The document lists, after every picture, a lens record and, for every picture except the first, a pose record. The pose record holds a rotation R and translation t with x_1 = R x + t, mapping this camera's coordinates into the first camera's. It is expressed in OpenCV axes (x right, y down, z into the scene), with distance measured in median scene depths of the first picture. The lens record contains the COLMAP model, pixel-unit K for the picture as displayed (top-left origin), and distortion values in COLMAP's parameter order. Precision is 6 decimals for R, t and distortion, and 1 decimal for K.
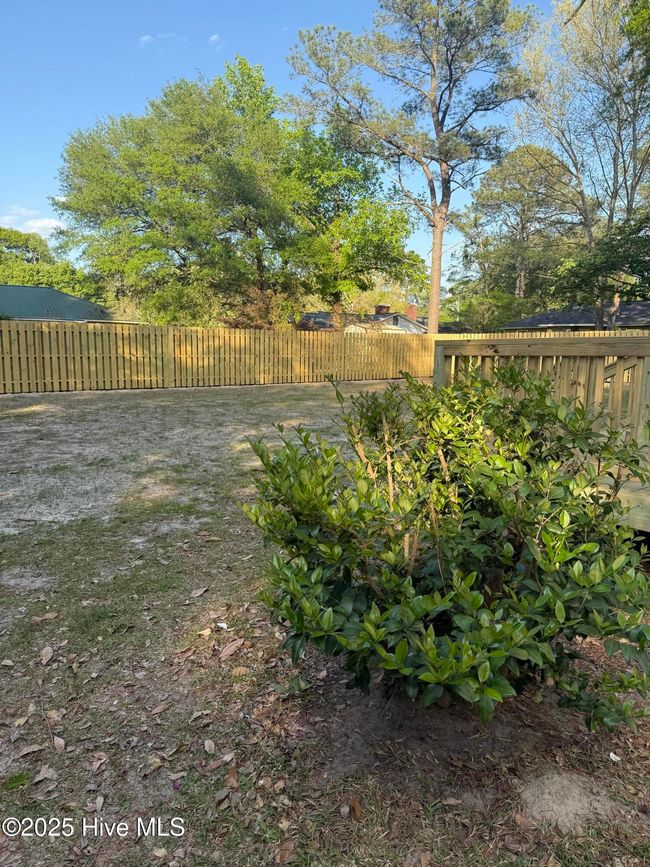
lens RADIAL K [[614.4, 0, 326.0], [0, 614.4, 440.3], [0, 0, 1]] dist [0.032043, -0.014938]
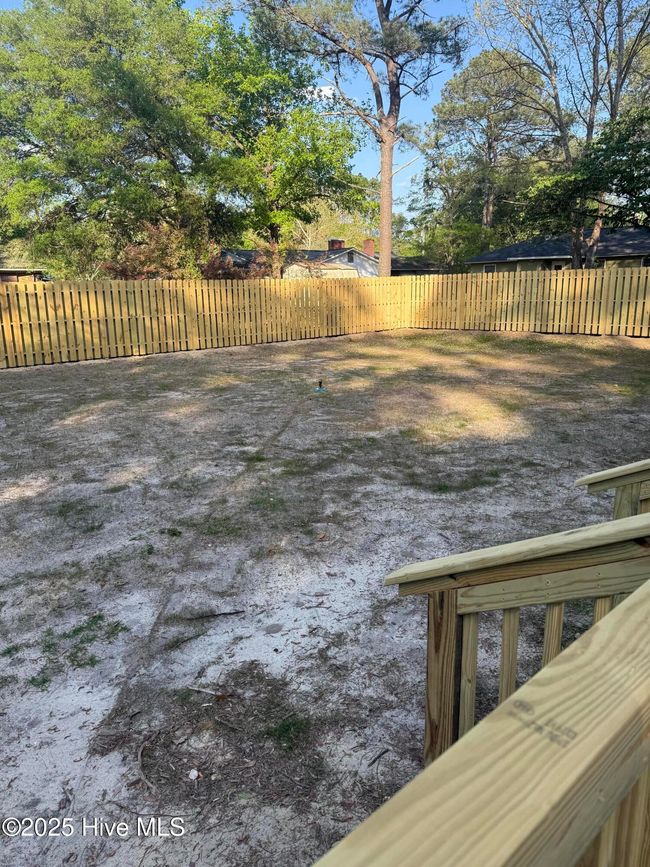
lens RADIAL K [[614.4, 0, 325.0], [0, 614.4, 426.5], [0, 0, 1]] dist [0.032043, -0.014938]
pose [[0.998559, -0.037171, 0.038716, 0.048940], [0.033991, 0.996233, 0.079775, -0.031732], [-0.041535, -0.078344, 0.996061, 0.134320]]
